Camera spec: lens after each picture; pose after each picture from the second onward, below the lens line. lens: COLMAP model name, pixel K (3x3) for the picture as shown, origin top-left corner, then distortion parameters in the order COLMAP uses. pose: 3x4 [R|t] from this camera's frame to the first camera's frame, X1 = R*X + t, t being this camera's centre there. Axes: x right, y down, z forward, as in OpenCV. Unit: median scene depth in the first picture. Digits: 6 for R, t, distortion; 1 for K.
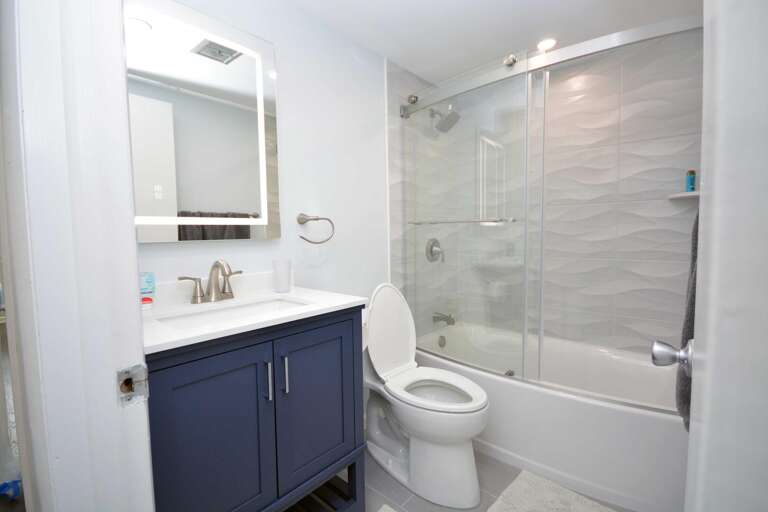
lens RADIAL K [[351.9, 0, 389.6], [0, 351.9, 254.4], [0, 0, 1]] dist [0.002071, 0.000692]
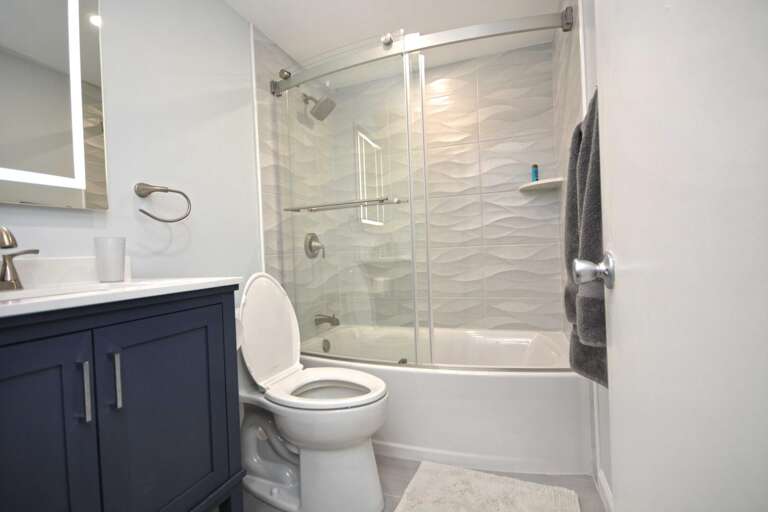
lens RADIAL K [[351.9, 0, 389.6], [0, 351.9, 254.4], [0, 0, 1]] dist [0.002071, 0.000692]
pose [[0.932209, -0.030113, 0.360667, -0.027098], [0.055782, 0.996579, -0.060974, 0.103876], [-0.357597, 0.076959, 0.930700, 0.101411]]
